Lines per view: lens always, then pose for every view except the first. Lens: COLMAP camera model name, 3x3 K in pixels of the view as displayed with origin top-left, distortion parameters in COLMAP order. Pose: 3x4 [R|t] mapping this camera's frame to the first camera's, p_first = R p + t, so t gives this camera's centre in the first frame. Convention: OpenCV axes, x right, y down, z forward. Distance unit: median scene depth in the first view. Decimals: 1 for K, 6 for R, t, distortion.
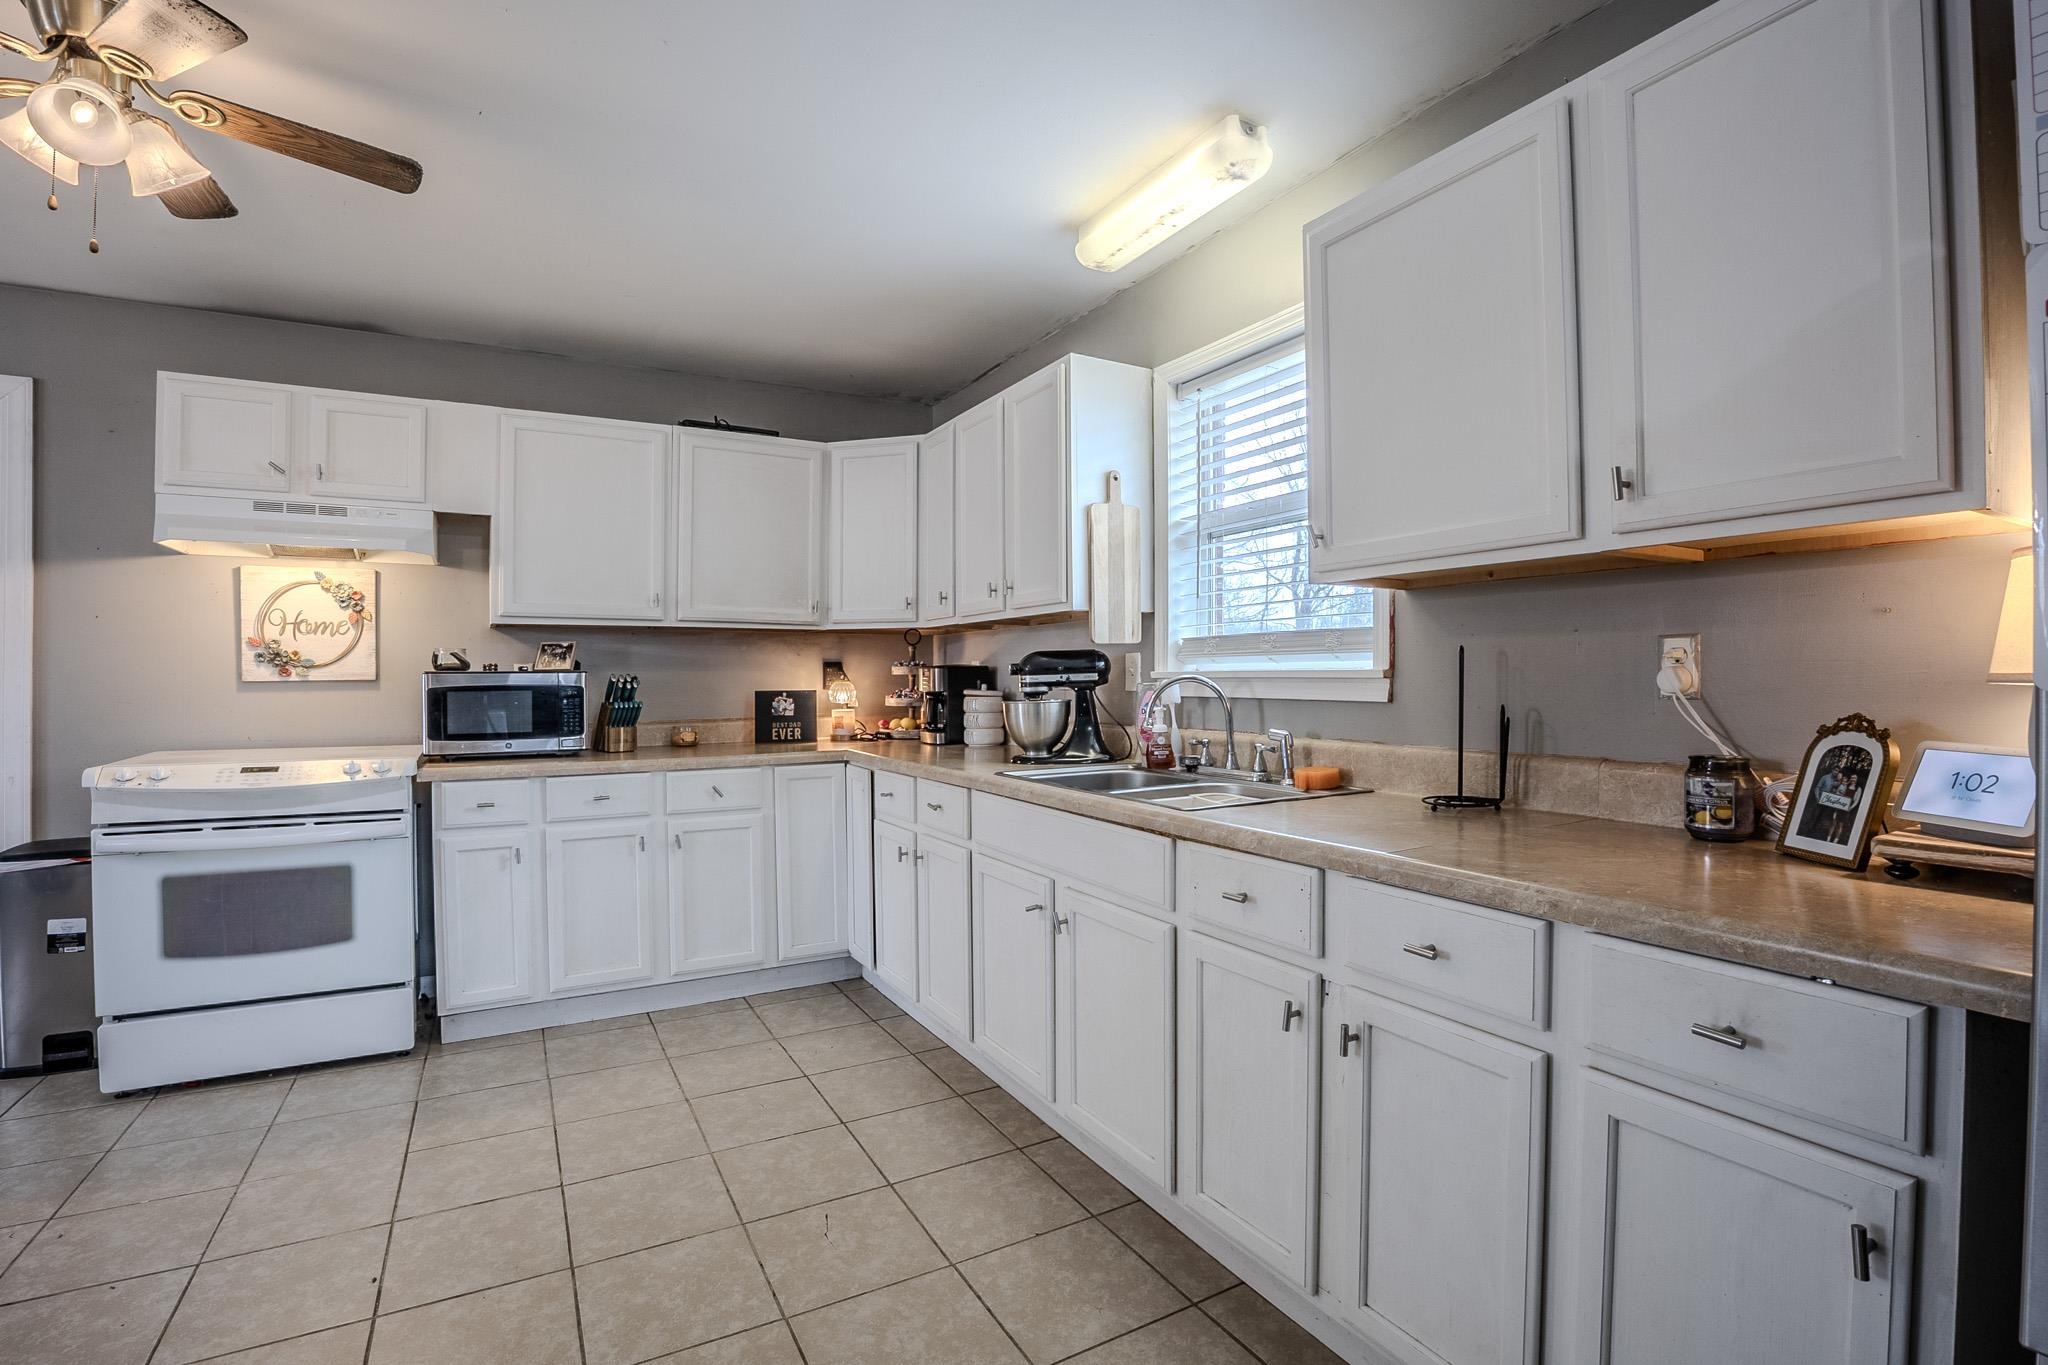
lens RADIAL K [[947.4, 0, 1022.6], [0, 947.4, 672.6], [0, 0, 1]] dist [-0.045202, -0.000288]
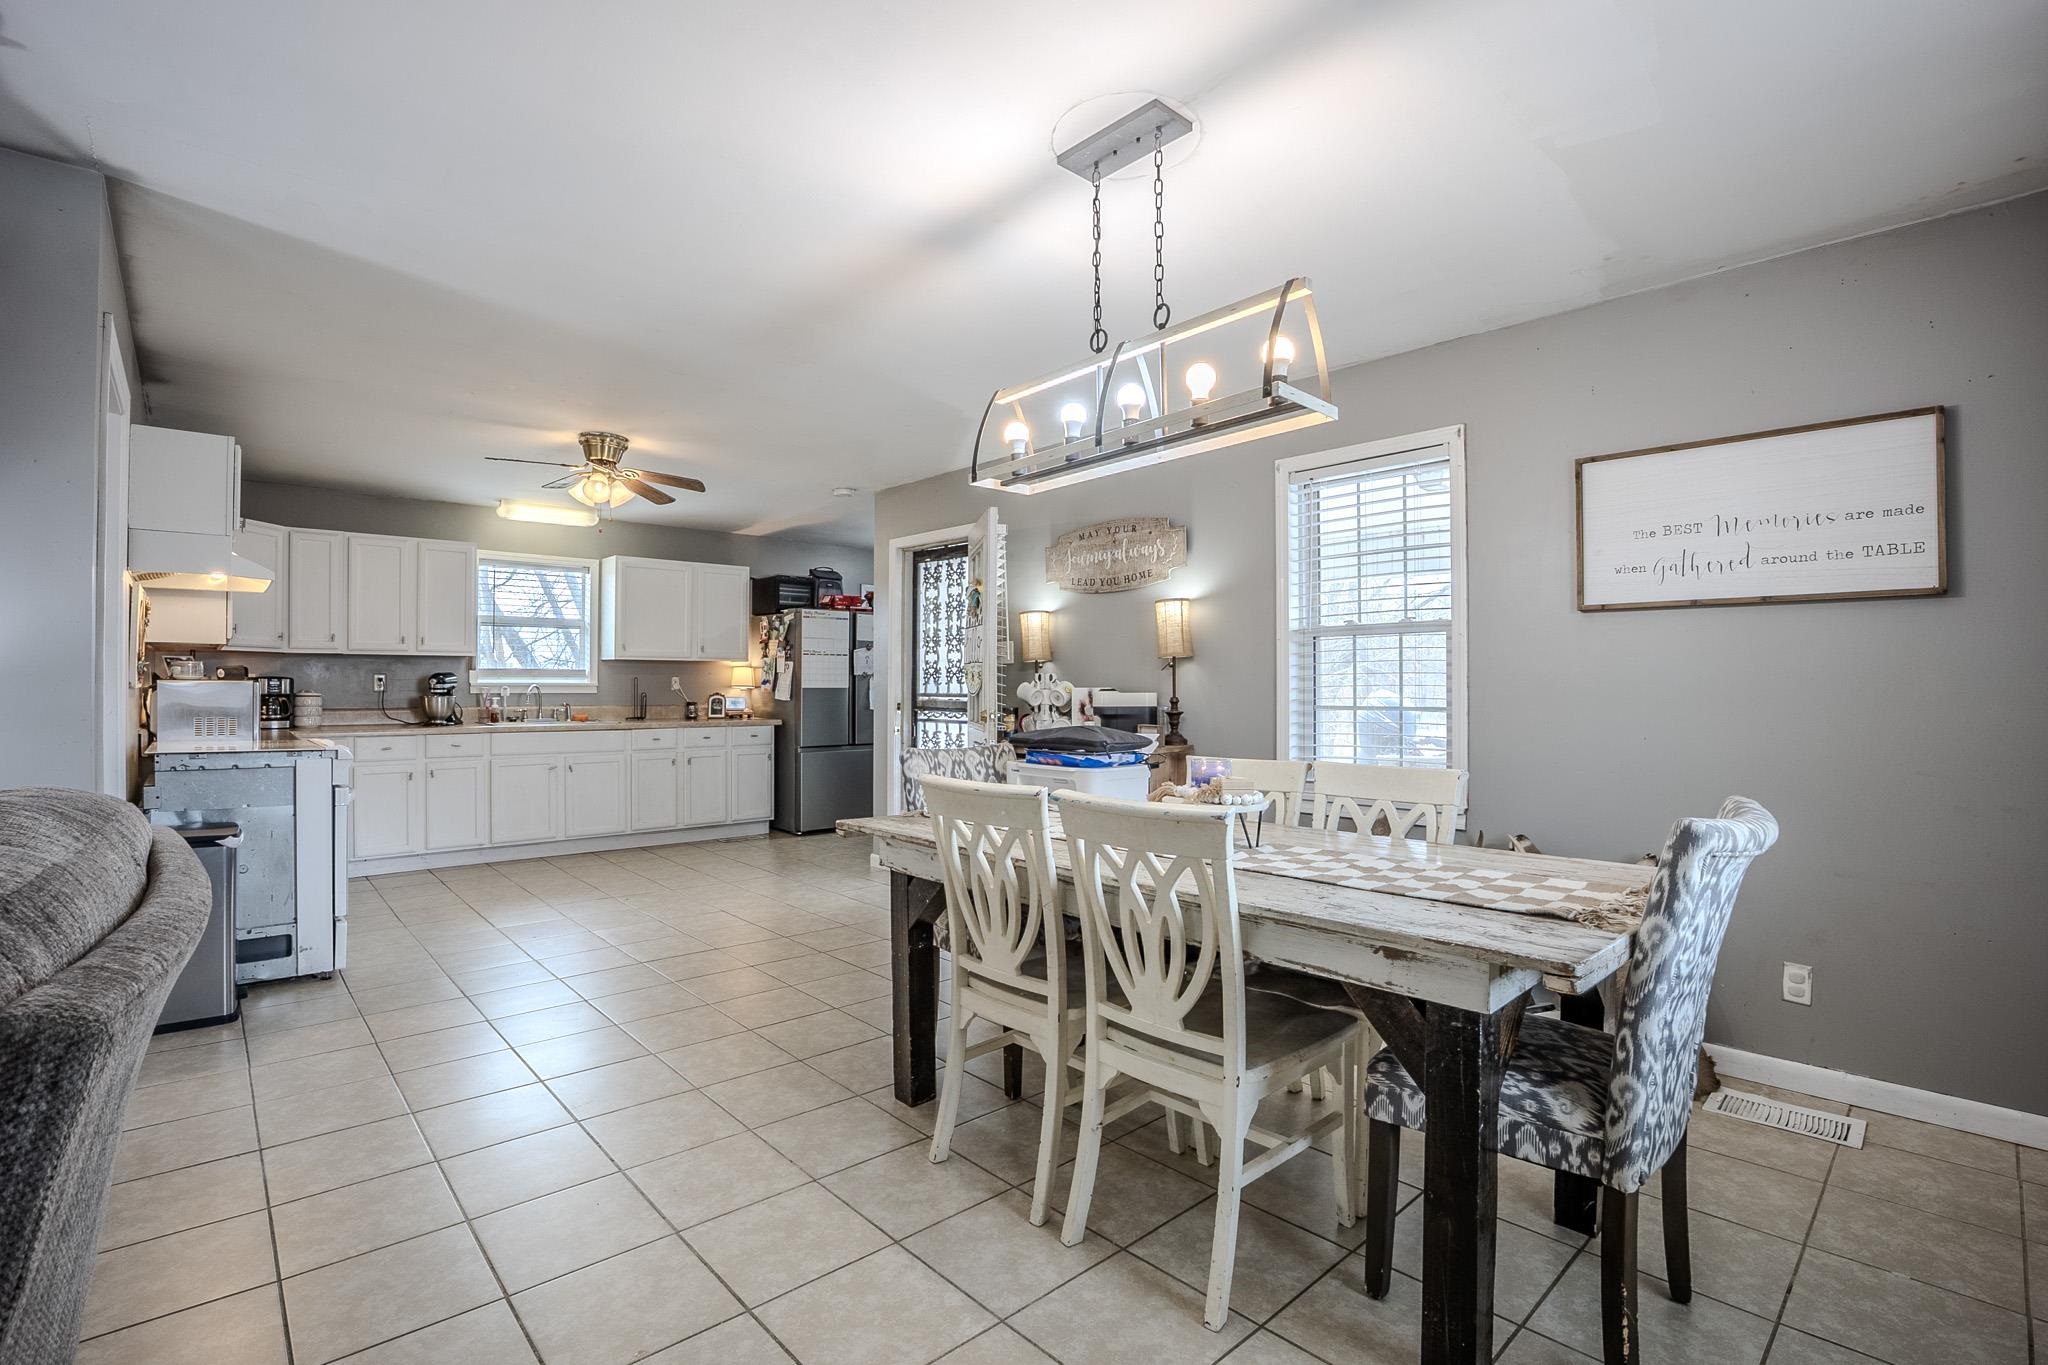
lens RADIAL K [[947.4, 0, 1025.8], [0, 947.4, 682.3], [0, 0, 1]] dist [-0.045202, -0.000288]
pose [[-0.234444, 0.004260, 0.972120, -2.273602], [-0.006440, 0.999962, -0.005935, 0.002398], [-0.972108, -0.007652, -0.234407, 0.220827]]
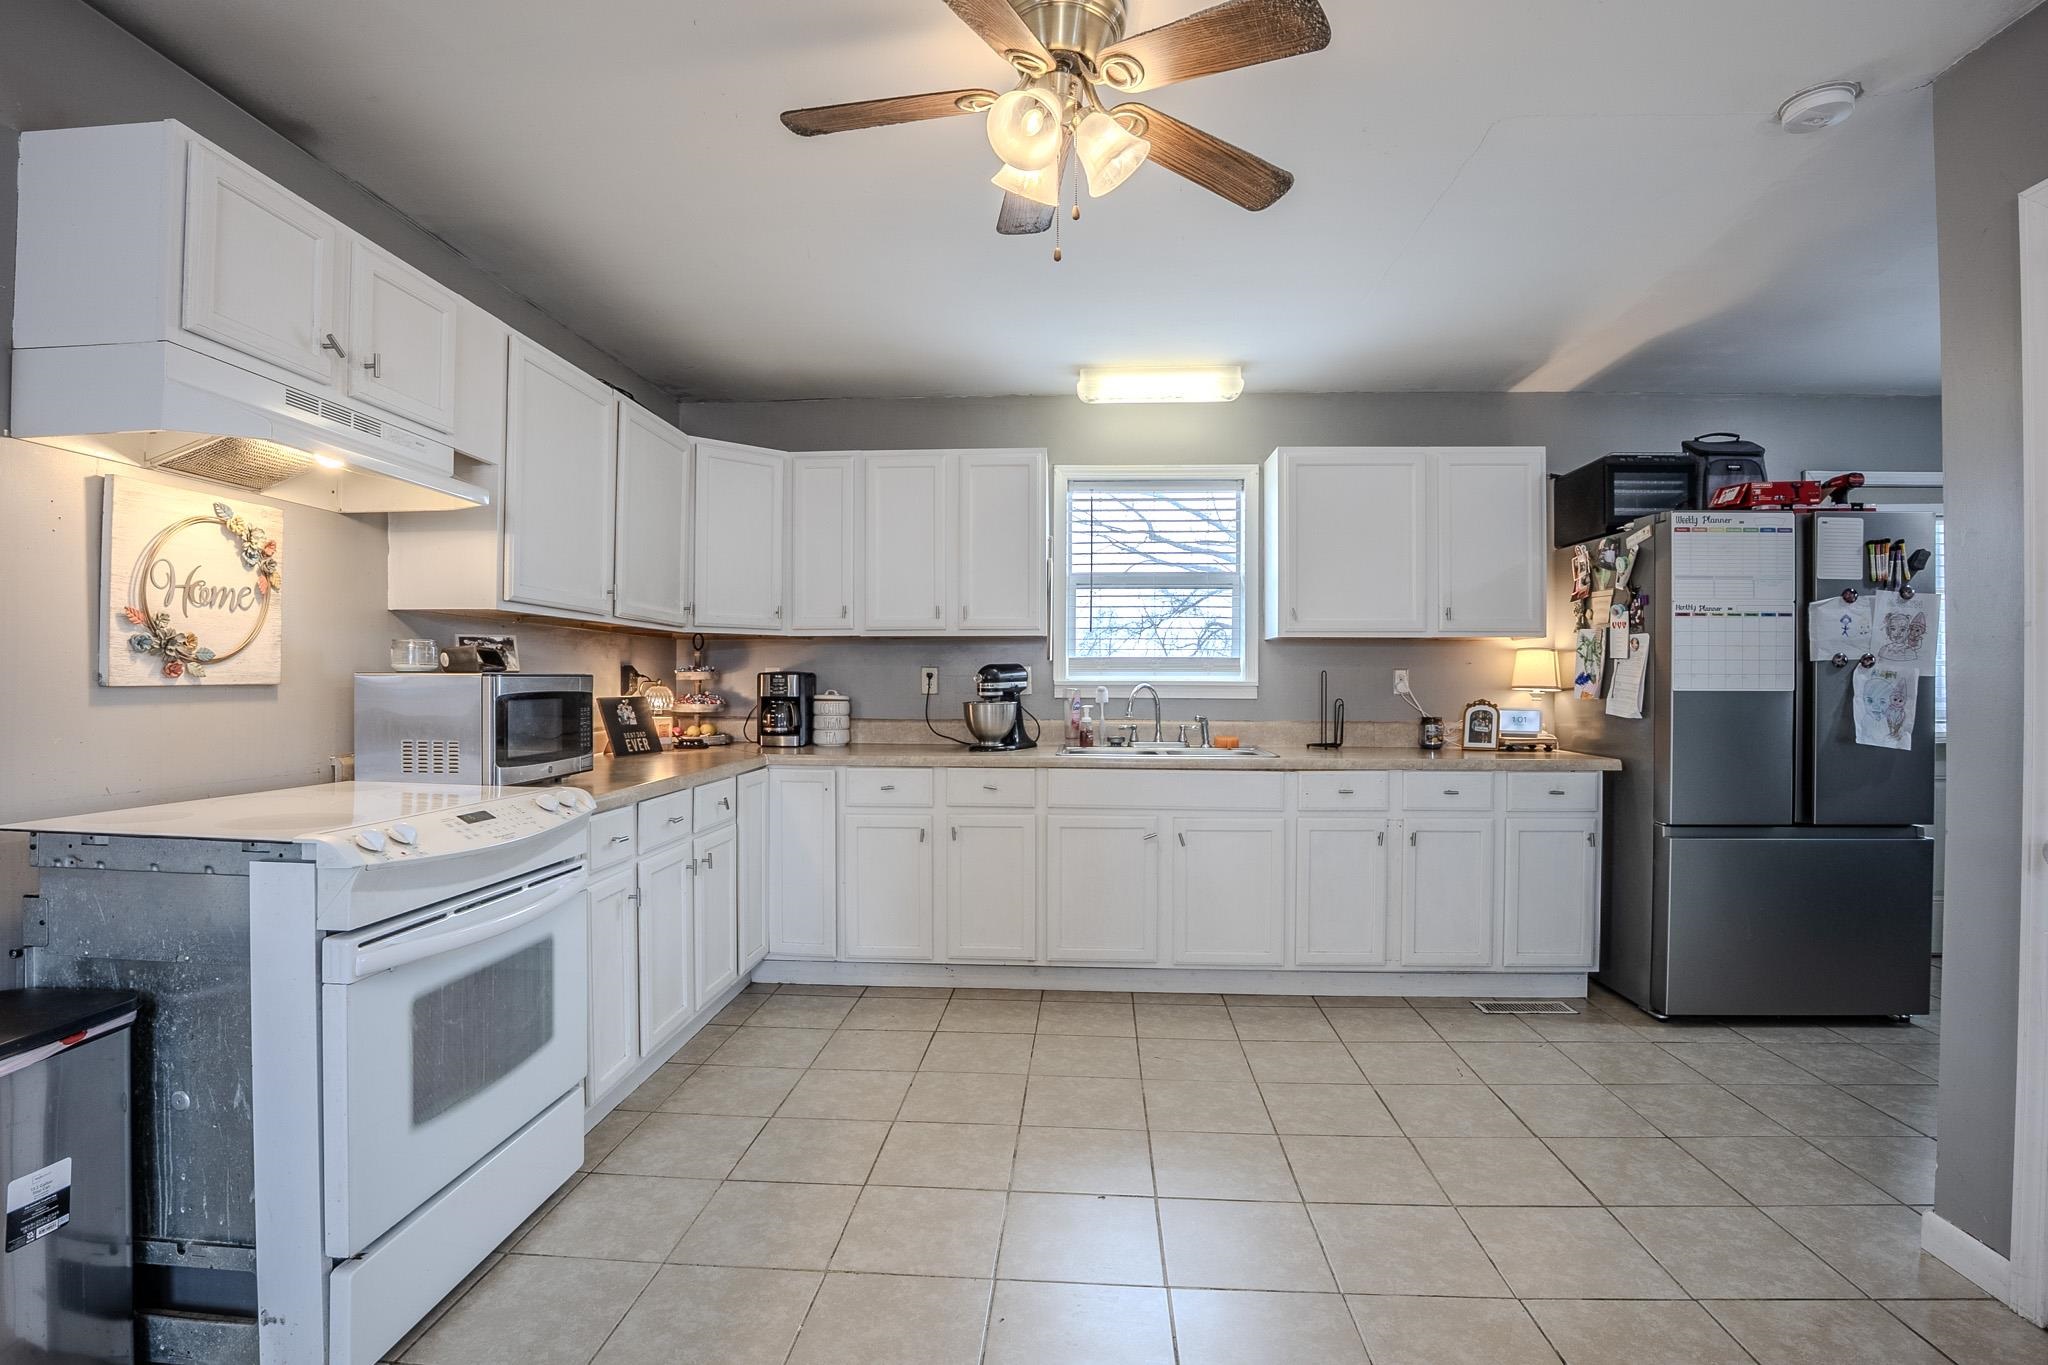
lens RADIAL K [[979.9, 0, 1027.9], [0, 979.9, 678.1], [0, 0, 1]] dist [-0.047070, 0.000937]
pose [[0.536787, 0.009117, 0.843669, -1.076213], [-0.008568, 0.999949, -0.005354, 0.003182], [-0.843675, -0.004355, 0.536837, 0.243470]]
